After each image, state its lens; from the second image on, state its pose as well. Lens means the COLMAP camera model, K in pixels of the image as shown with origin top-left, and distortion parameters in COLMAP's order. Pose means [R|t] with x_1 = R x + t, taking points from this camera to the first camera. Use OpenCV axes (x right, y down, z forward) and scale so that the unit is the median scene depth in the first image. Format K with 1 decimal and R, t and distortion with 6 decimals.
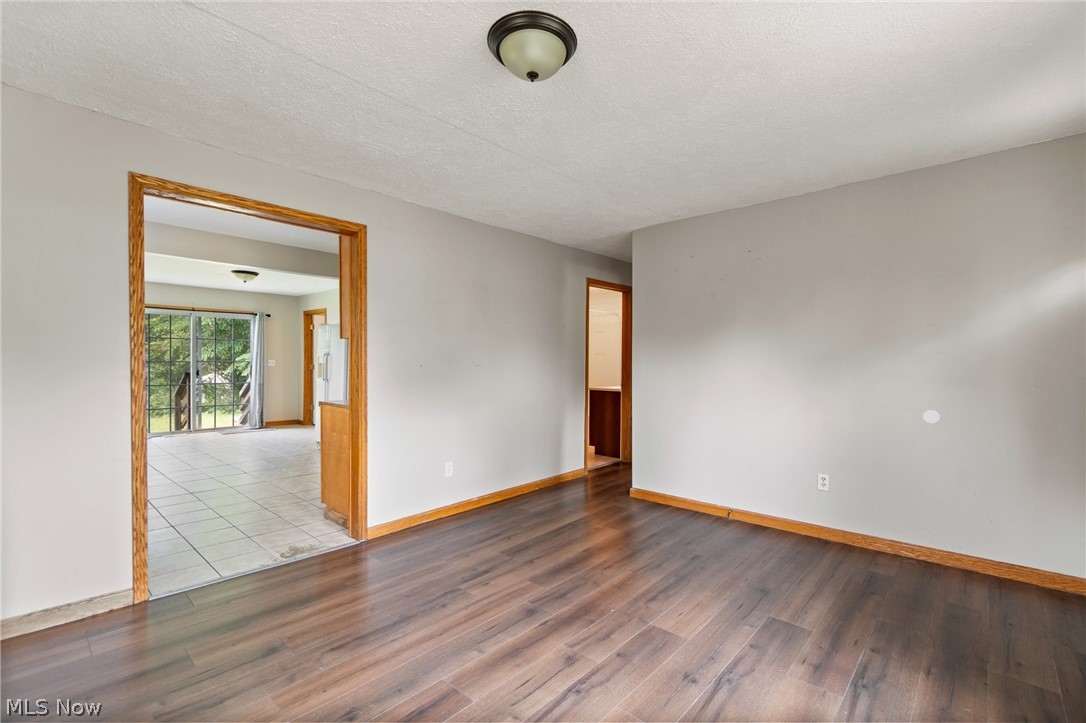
lens RADIAL K [[485.2, 0, 553.7], [0, 485.2, 360.9], [0, 0, 1]] dist [-0.000607, -0.000085]
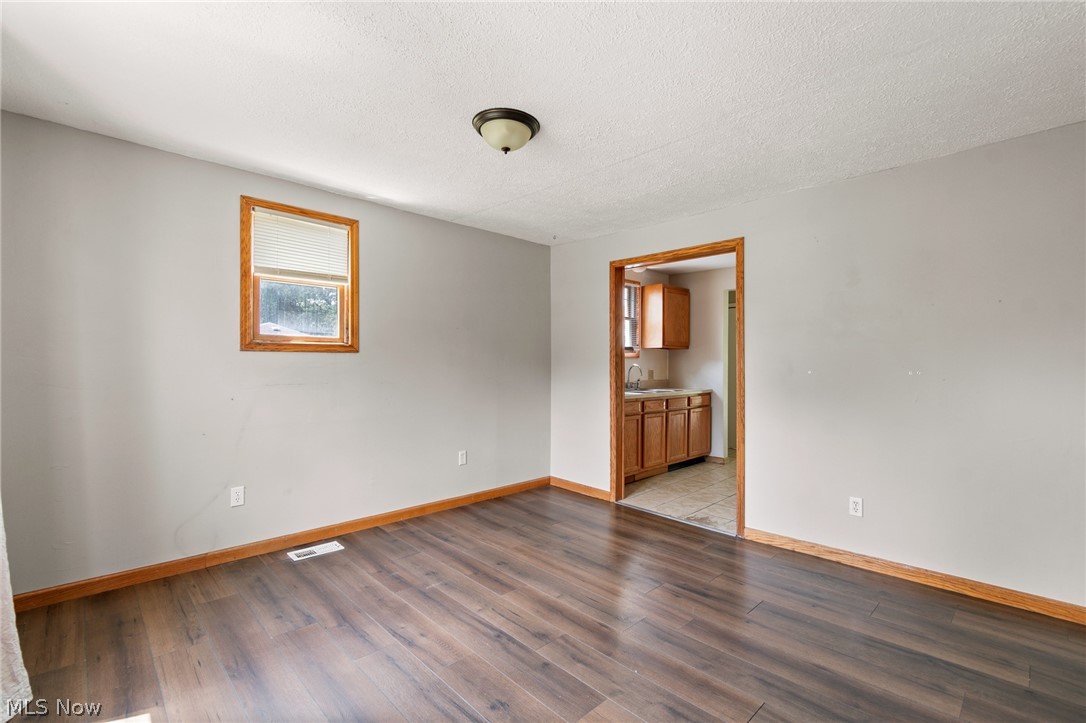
lens RADIAL K [[480.0, 0, 549.0], [0, 480.0, 365.5], [0, 0, 1]] dist [-0.000546, -0.000038]
pose [[-0.070160, -0.002840, -0.997532, 0.718304], [-0.003783, 0.999990, -0.002581, 0.003189], [0.997529, 0.003593, -0.070170, 0.698246]]
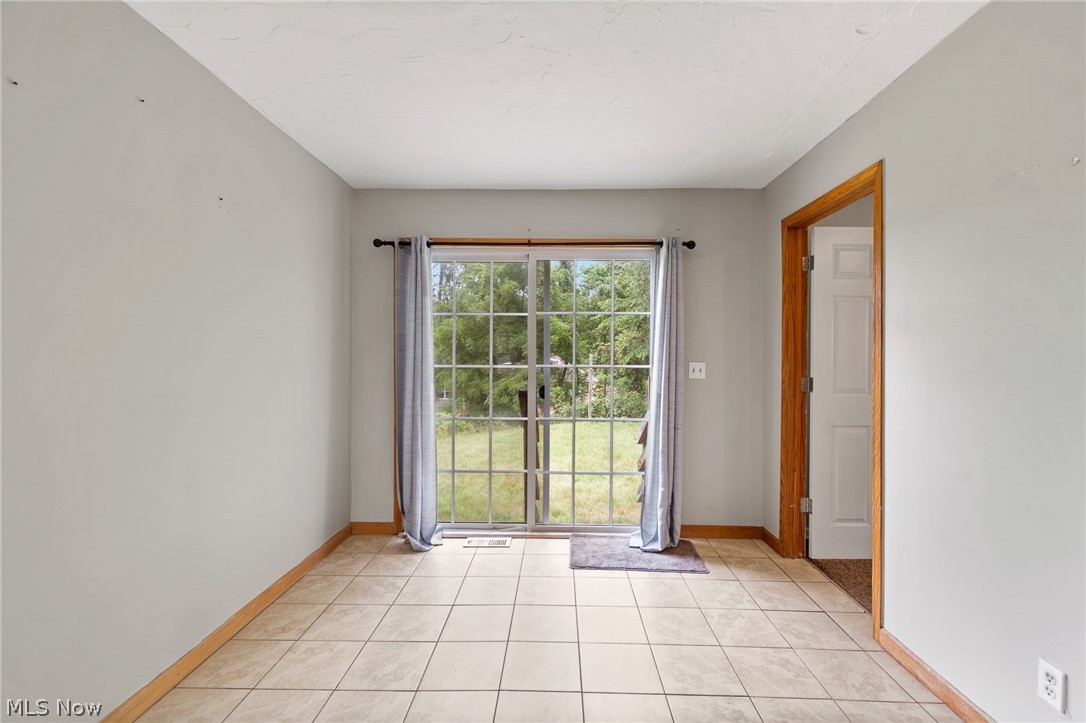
lens RADIAL K [[485.2, 0, 553.7], [0, 485.2, 360.9], [0, 0, 1]] dist [-0.000607, -0.000085]
pose [[0.655463, 0.001620, -0.755225, -1.035569], [-0.002172, 0.999998, 0.000260, -0.009068], [0.755224, 0.001470, 0.655465, 1.870964]]
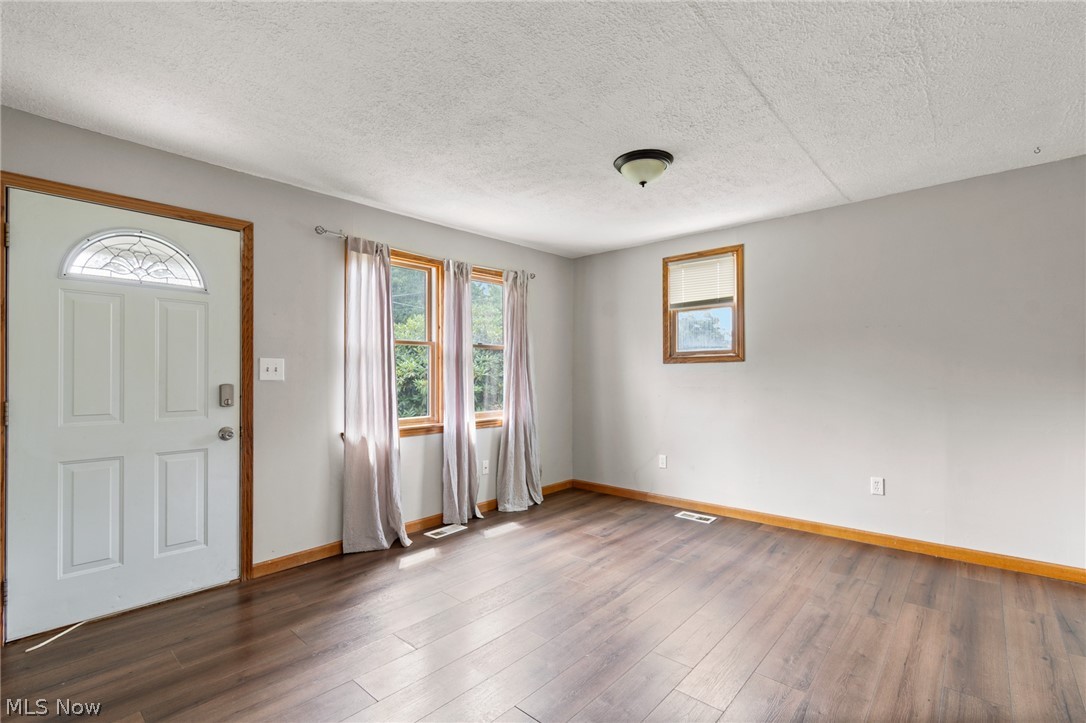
lens RADIAL K [[480.0, 0, 549.0], [0, 480.0, 365.5], [0, 0, 1]] dist [-0.000546, -0.000038]
pose [[-0.999993, 0.003038, -0.002278, 0.144339], [0.003081, 0.999815, -0.018963, 0.005871], [0.002220, -0.018970, -0.999818, 1.440379]]
